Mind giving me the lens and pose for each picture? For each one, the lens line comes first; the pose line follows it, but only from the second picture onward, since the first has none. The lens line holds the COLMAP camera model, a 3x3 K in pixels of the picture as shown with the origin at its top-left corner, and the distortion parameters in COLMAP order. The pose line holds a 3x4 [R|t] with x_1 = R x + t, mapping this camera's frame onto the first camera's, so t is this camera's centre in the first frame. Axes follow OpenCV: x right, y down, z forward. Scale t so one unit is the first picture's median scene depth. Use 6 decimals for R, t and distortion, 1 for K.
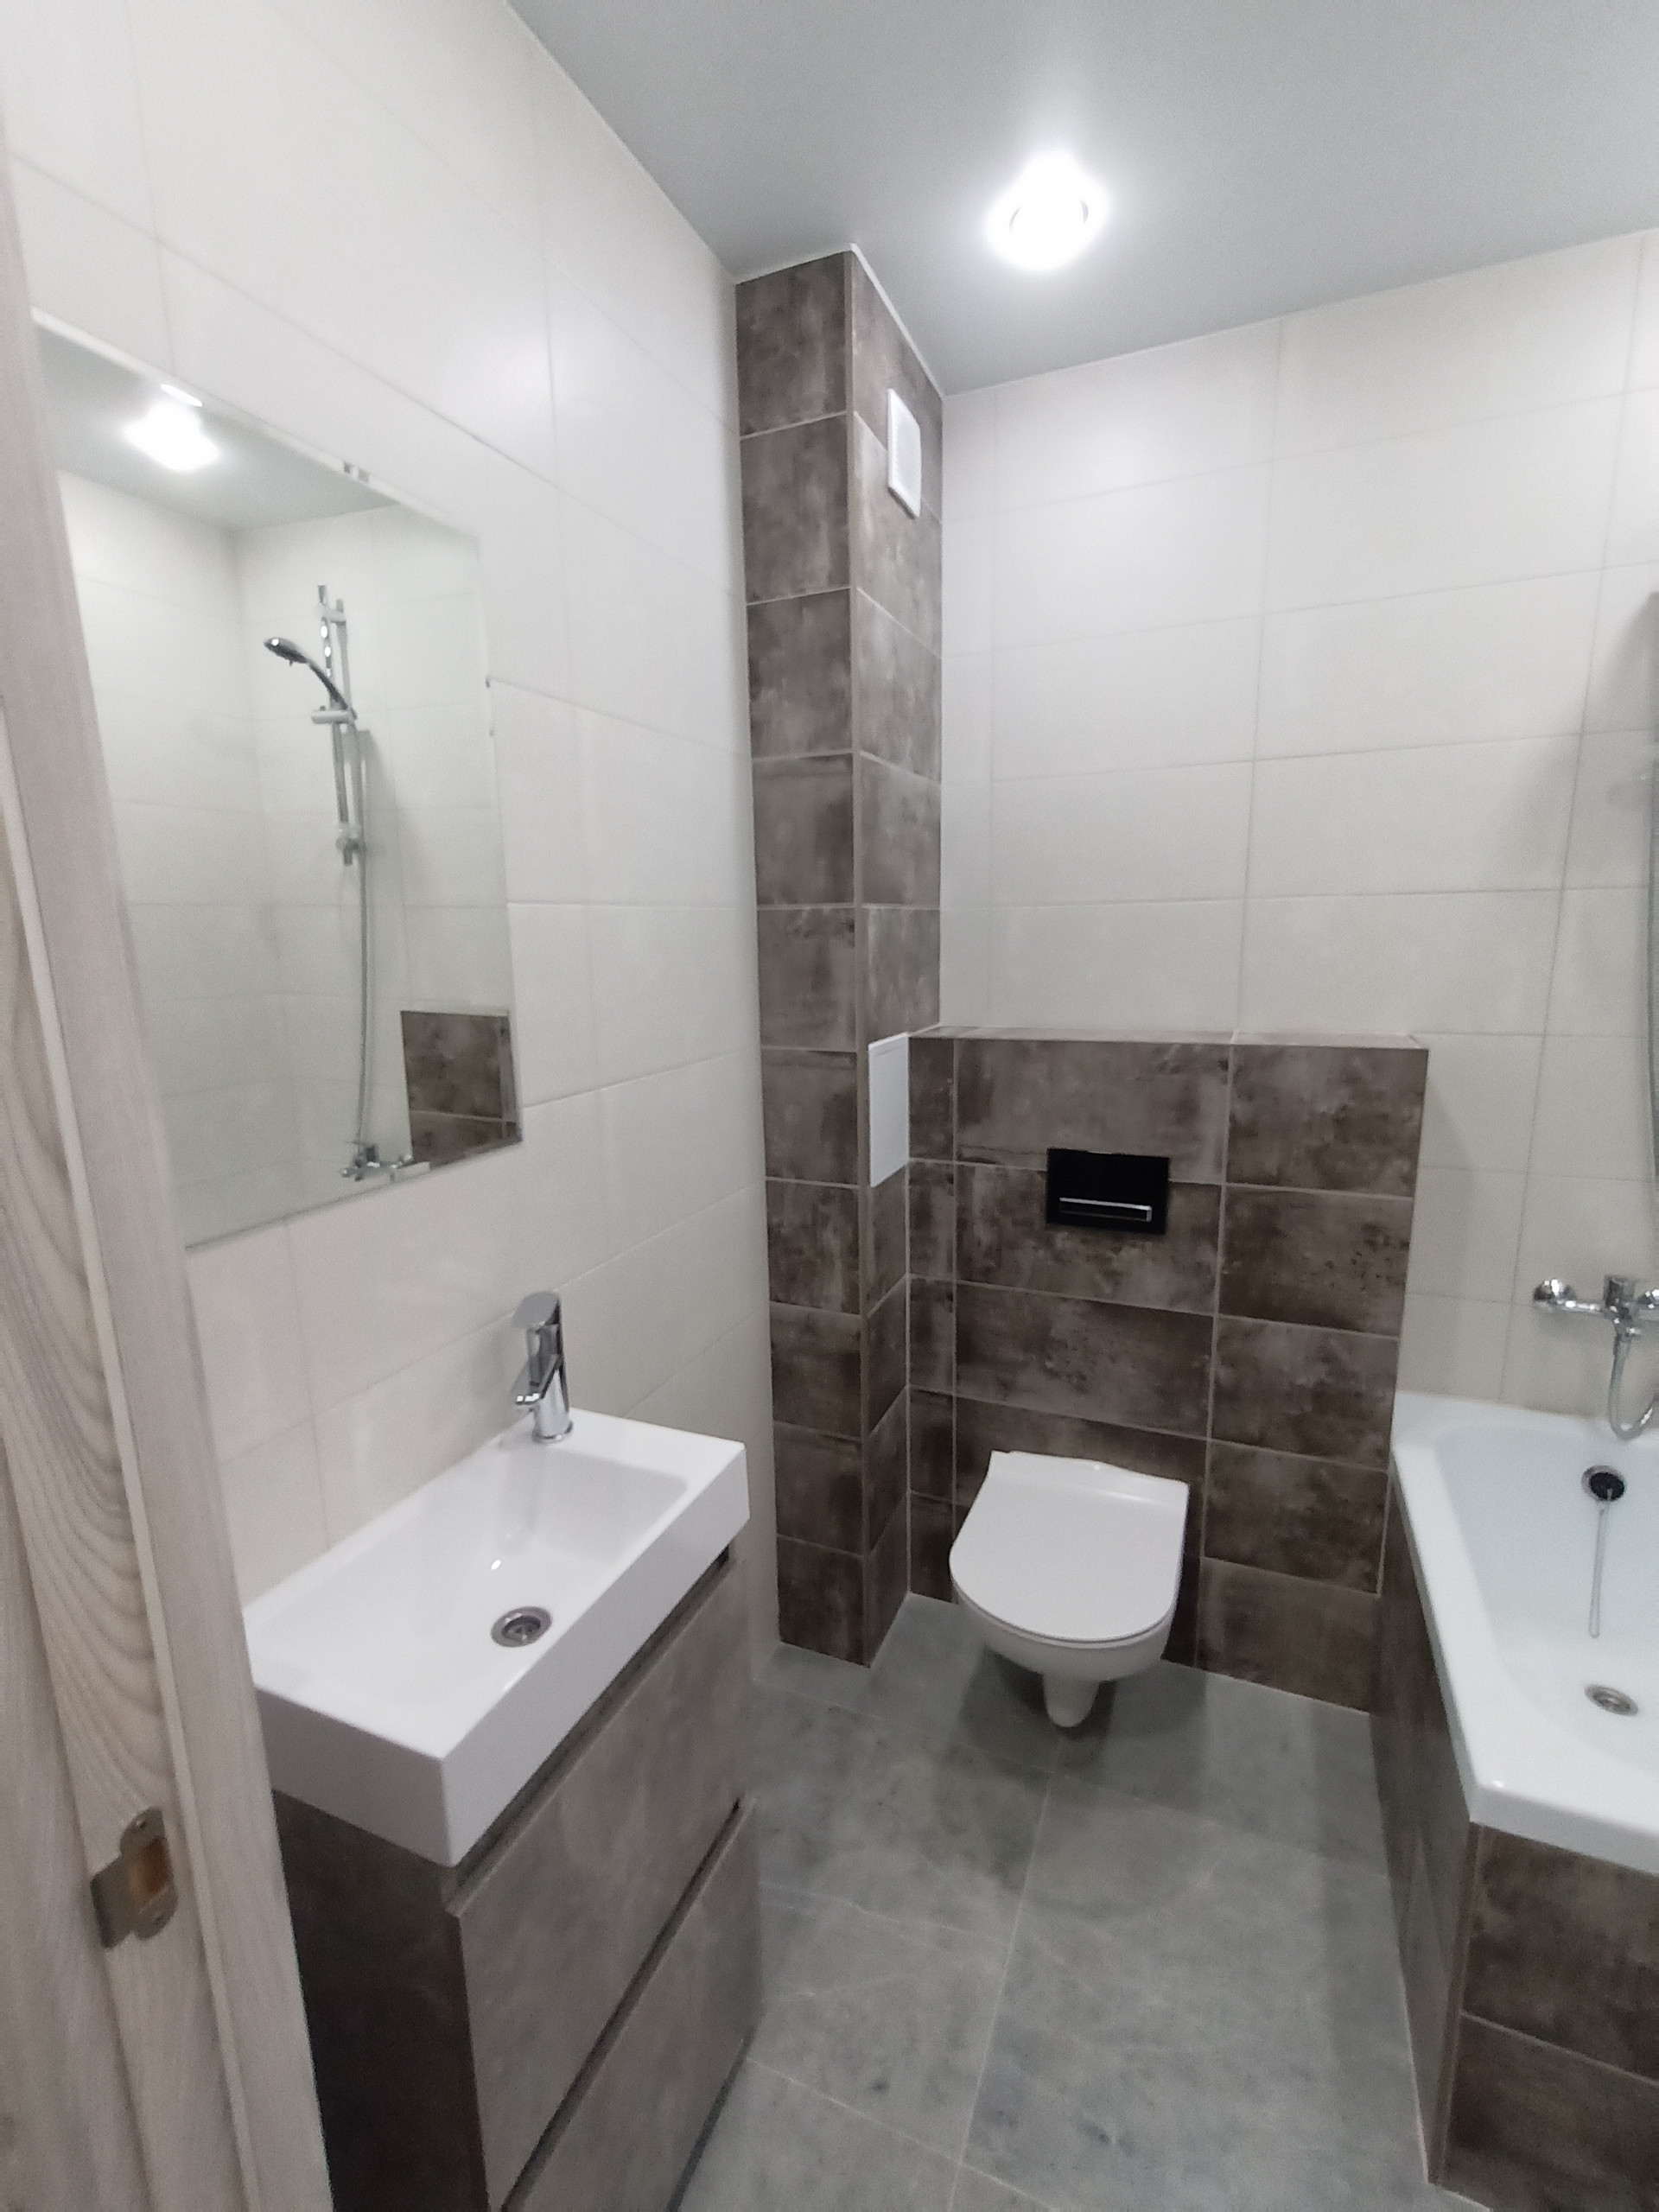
lens RADIAL K [[990.7, 0, 830.6], [0, 990.7, 1123.8], [0, 0, 1]] dist [0.006864, 0.000262]
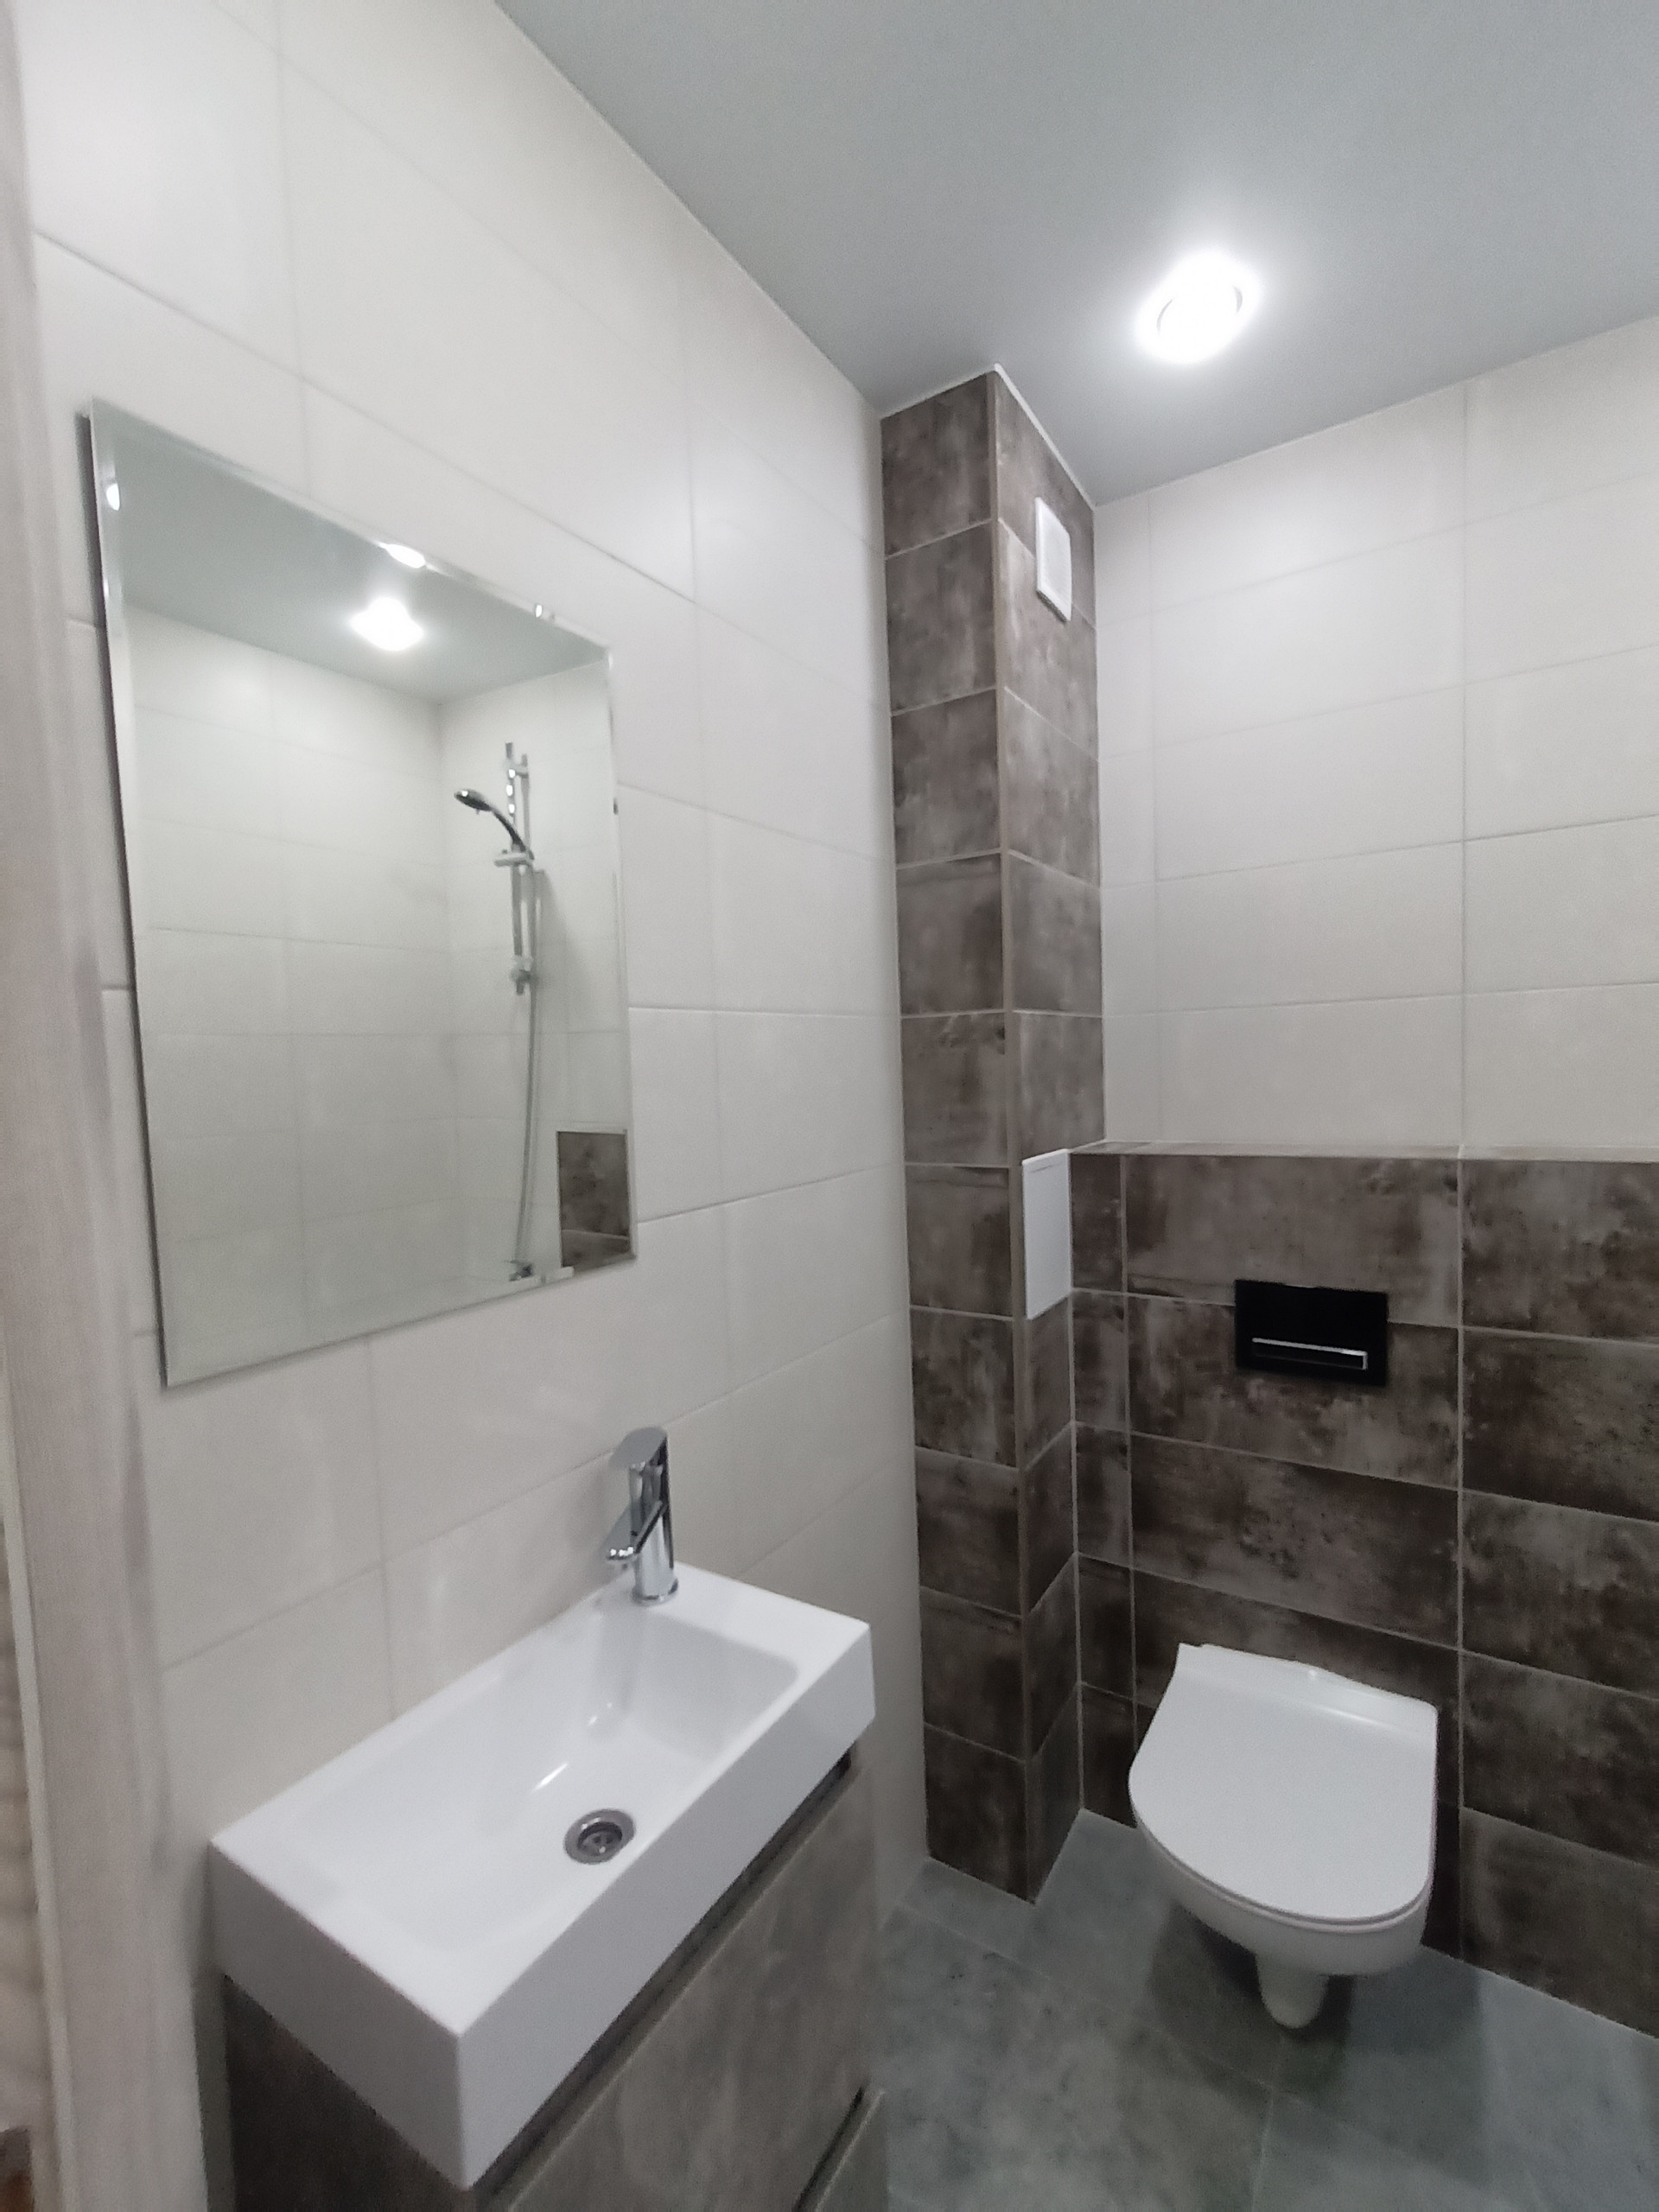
lens RADIAL K [[990.7, 0, 829.7], [0, 990.7, 1123.3], [0, 0, 1]] dist [0.006864, 0.000262]
pose [[0.985726, -0.007411, -0.168195, 0.016659], [-0.014548, 0.991544, -0.128951, 0.006255], [0.167728, 0.129558, 0.977283, 0.073794]]
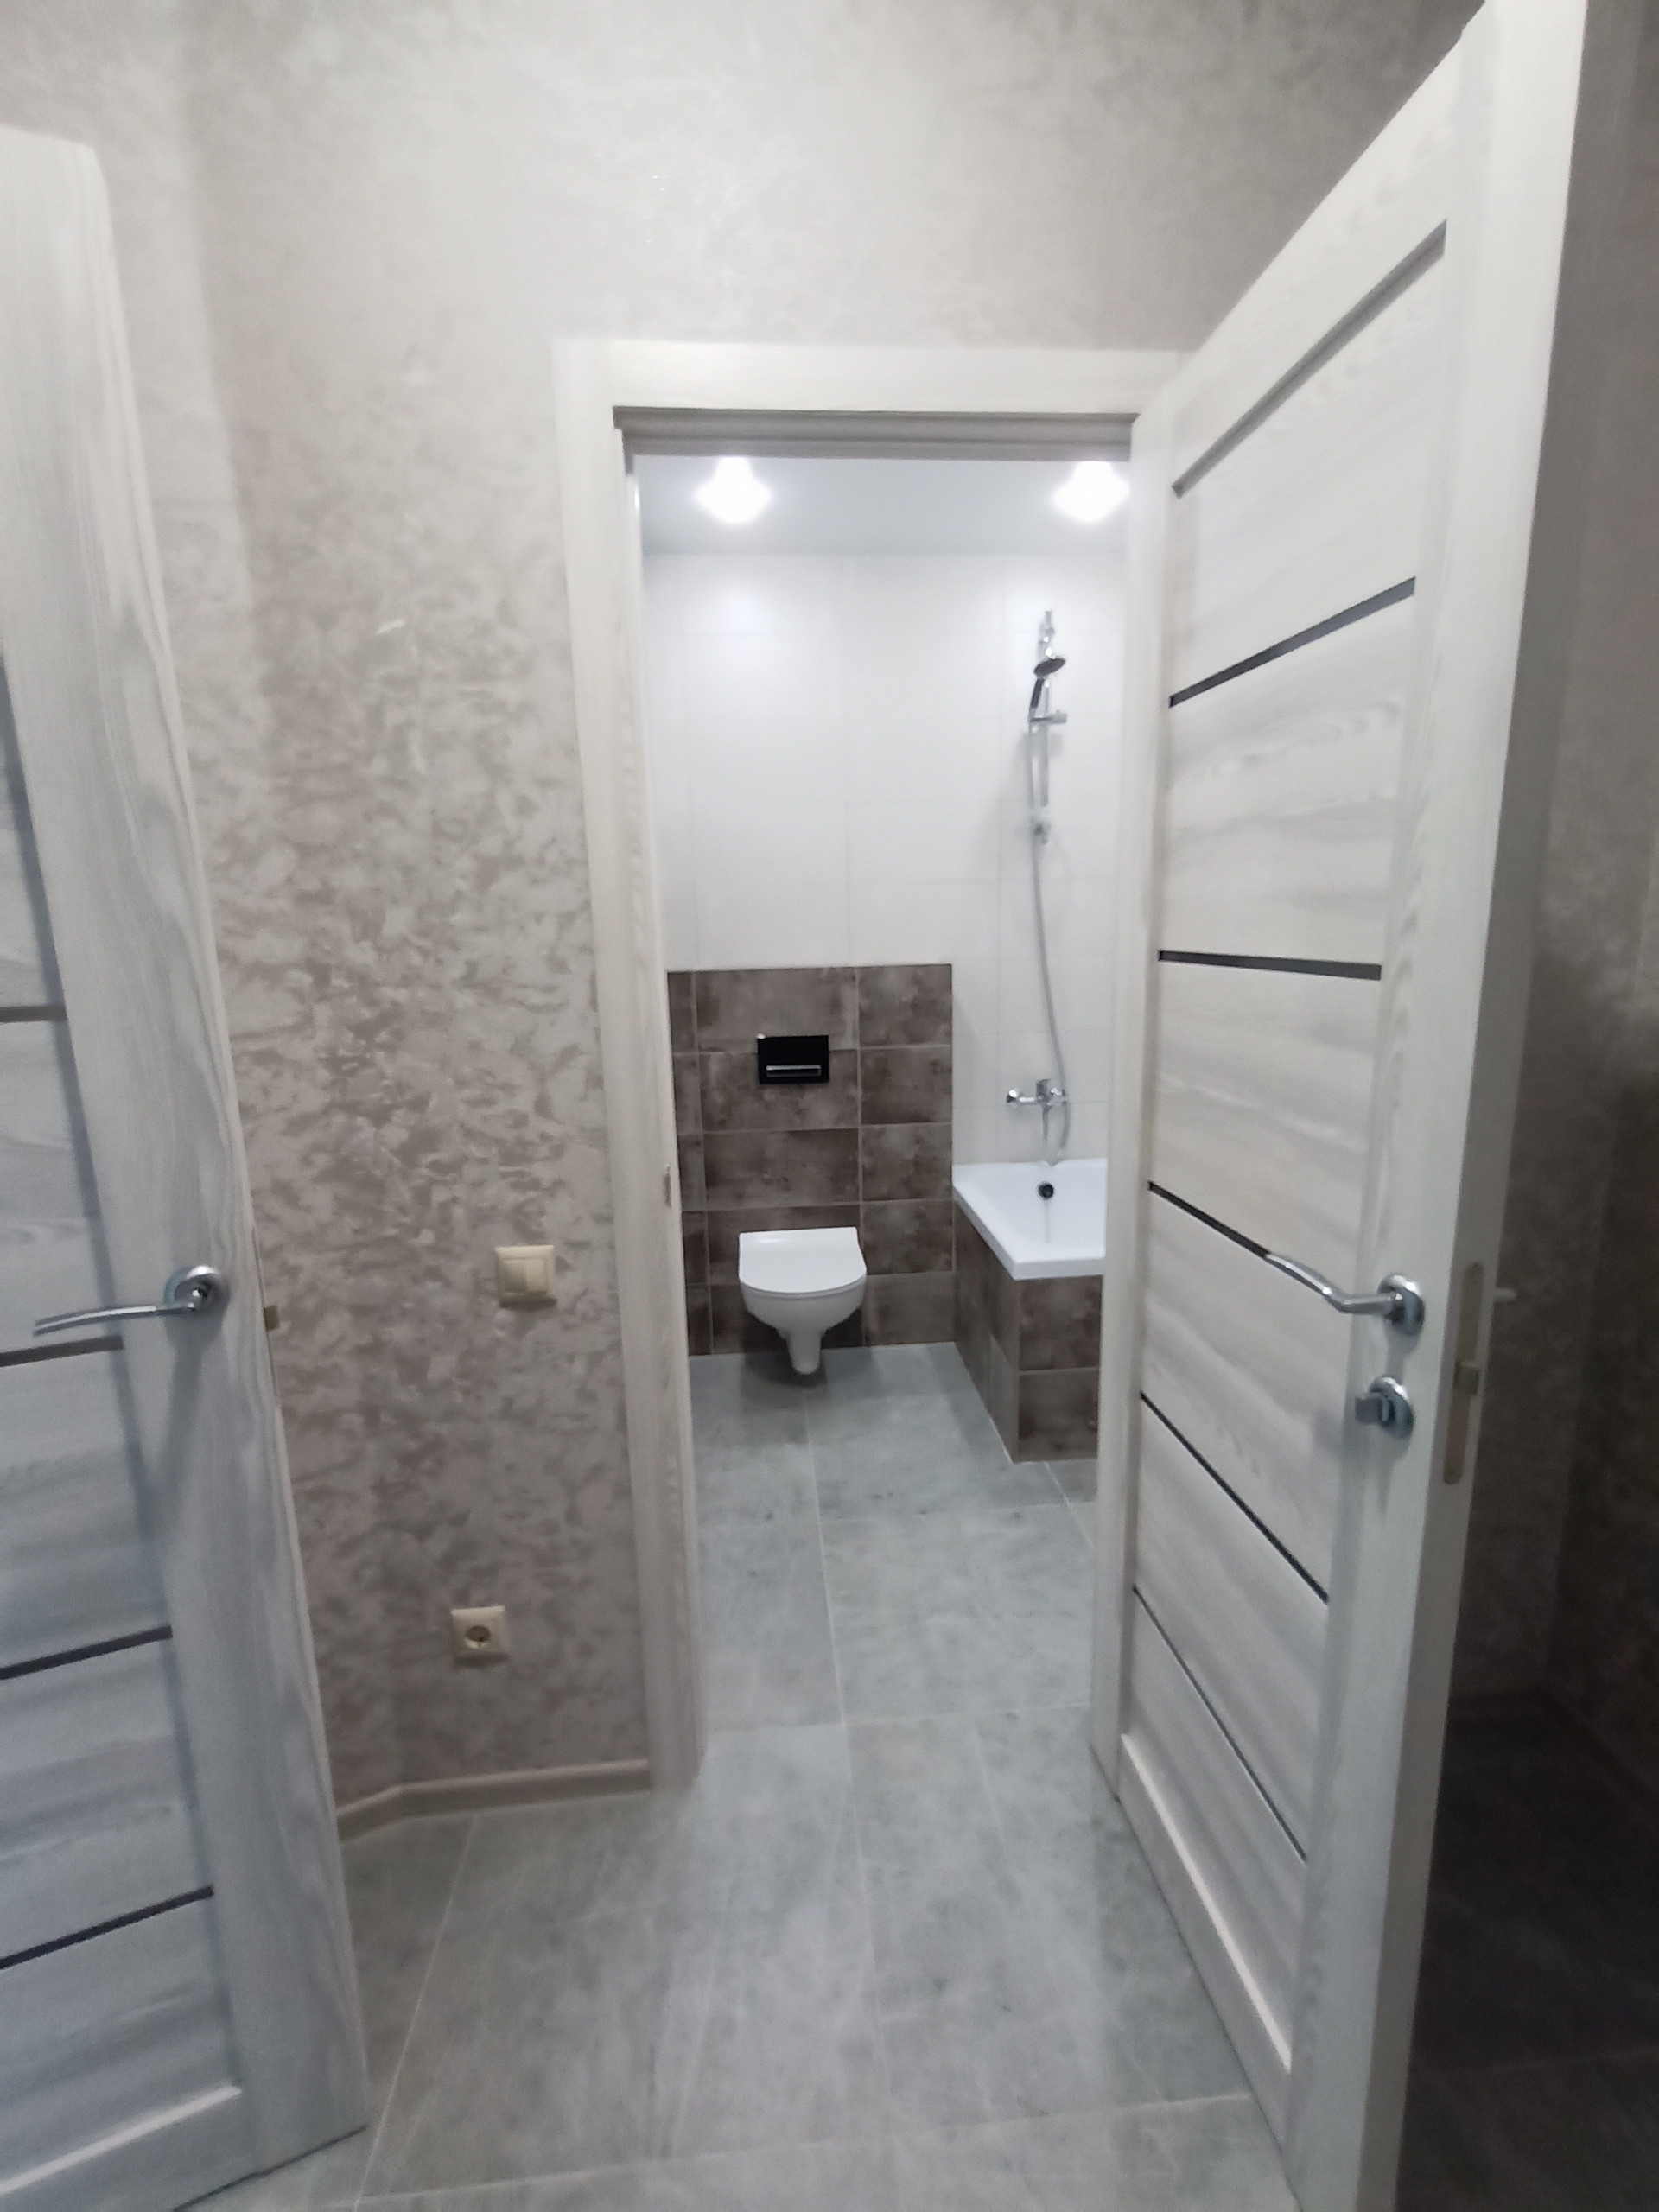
lens RADIAL K [[990.7, 0, 834.2], [0, 990.7, 1124.9], [0, 0, 1]] dist [0.006864, 0.000262]
pose [[0.884356, -0.098318, 0.456341, -0.439815], [0.099710, 0.994793, 0.021096, 0.152983], [-0.456039, 0.026845, 0.889555, -0.511731]]
